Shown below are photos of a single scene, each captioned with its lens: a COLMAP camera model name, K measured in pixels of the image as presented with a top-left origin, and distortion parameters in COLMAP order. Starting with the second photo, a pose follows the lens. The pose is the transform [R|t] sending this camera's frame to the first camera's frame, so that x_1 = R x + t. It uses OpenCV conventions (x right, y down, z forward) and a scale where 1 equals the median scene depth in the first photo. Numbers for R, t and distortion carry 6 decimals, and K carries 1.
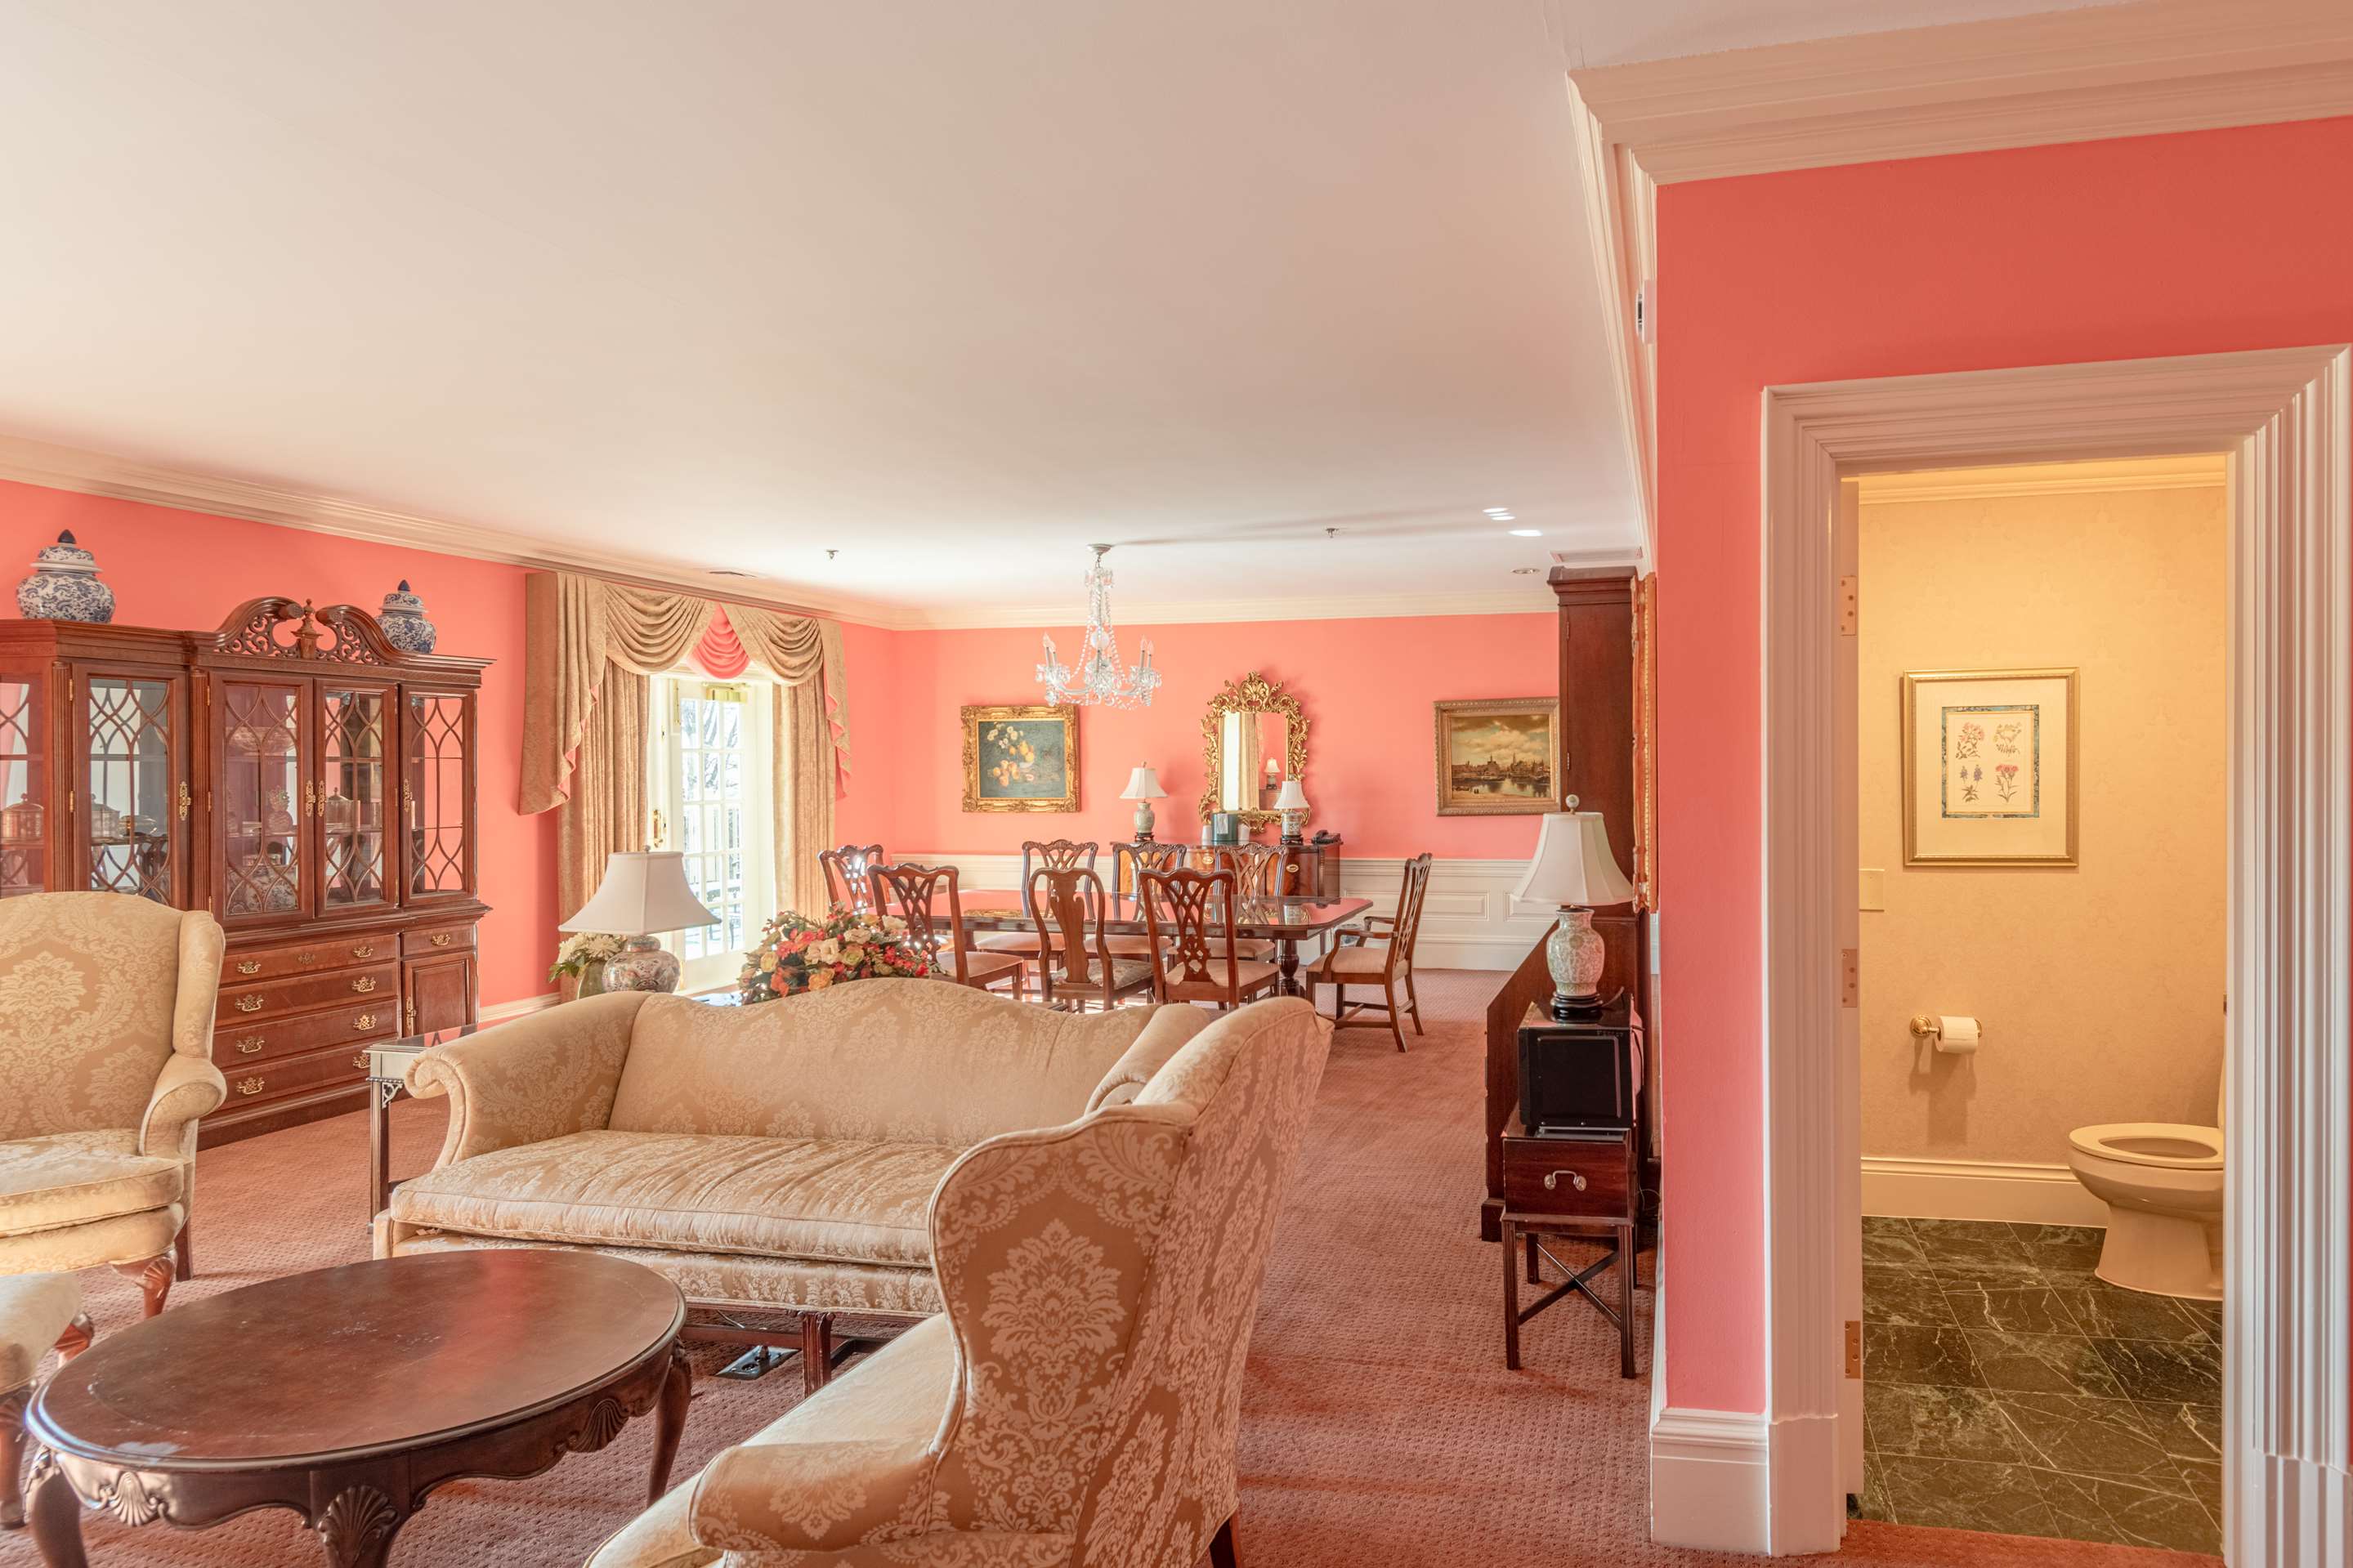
lens RADIAL K [[1059.3, 0, 1168.4], [0, 1059.3, 782.5], [0, 0, 1]] dist [0.001492, 0.000003]
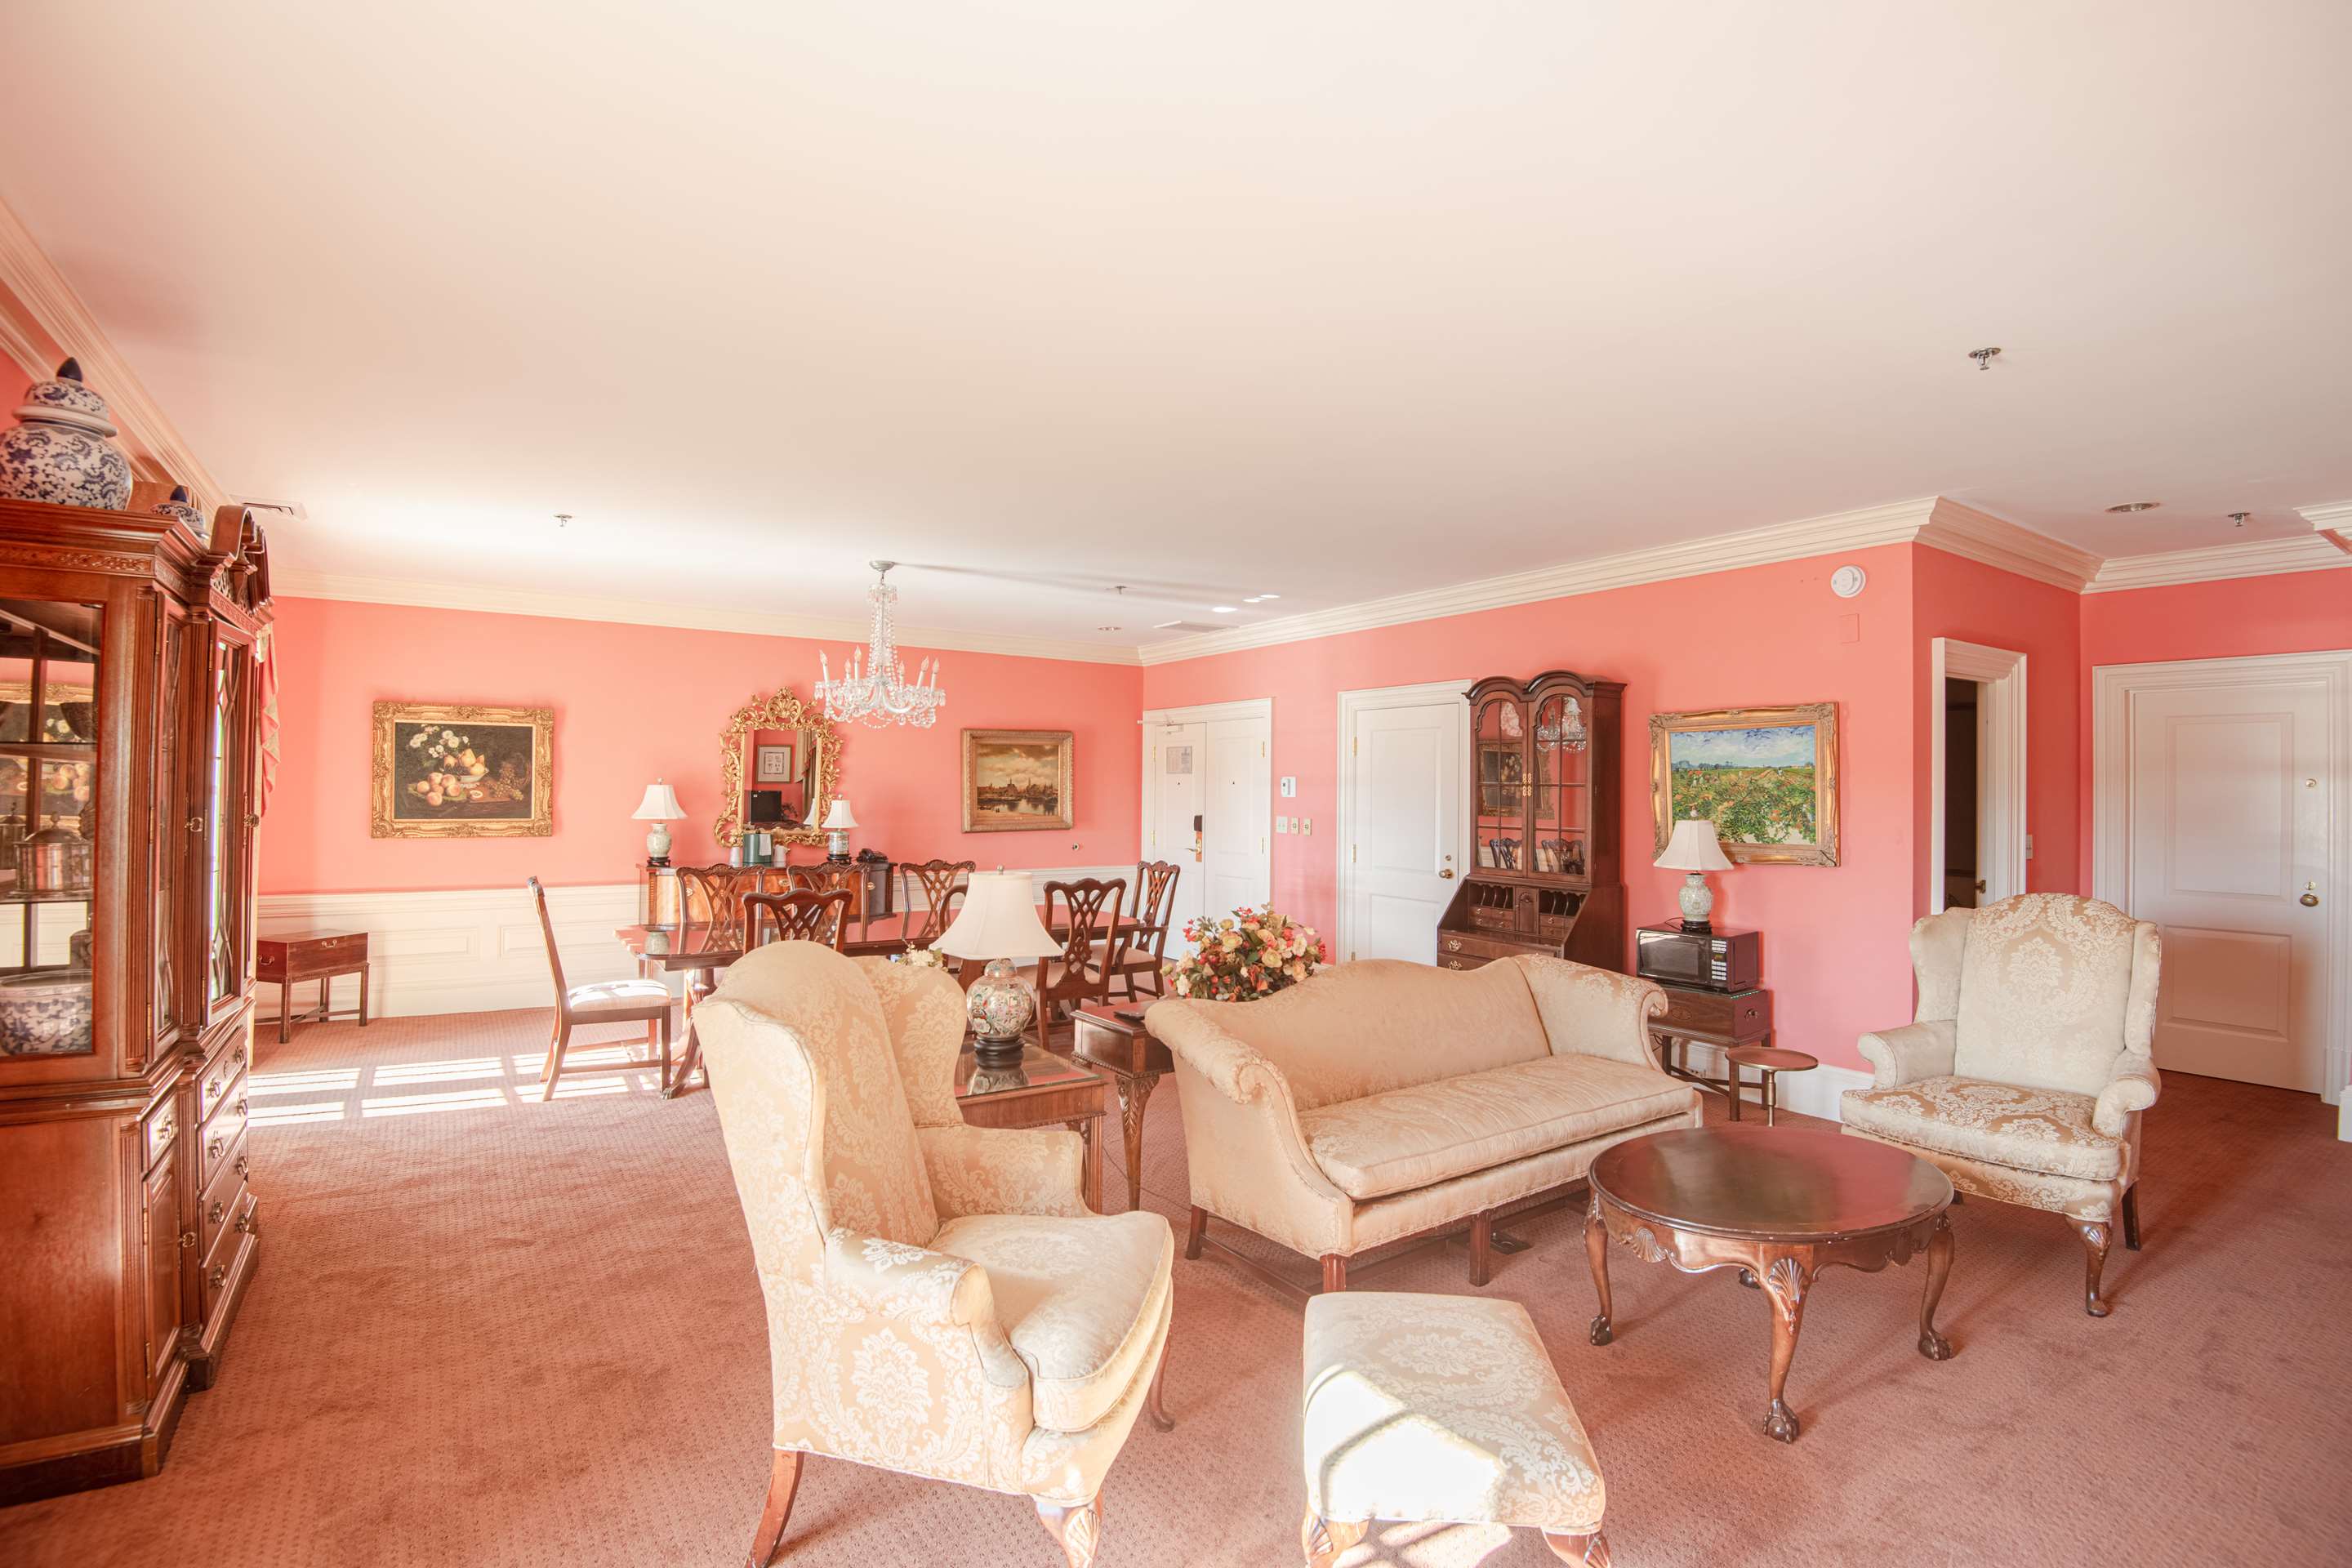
lens RADIAL K [[1059.0, 0, 1157.7], [0, 1059.0, 786.7], [0, 0, 1]] dist [0.001492, 0.000003]
pose [[0.734544, 0.013069, 0.678436, -0.345037], [-0.002809, 0.999865, -0.016219, 0.000742], [-0.678556, 0.010008, 0.734481, 0.064428]]
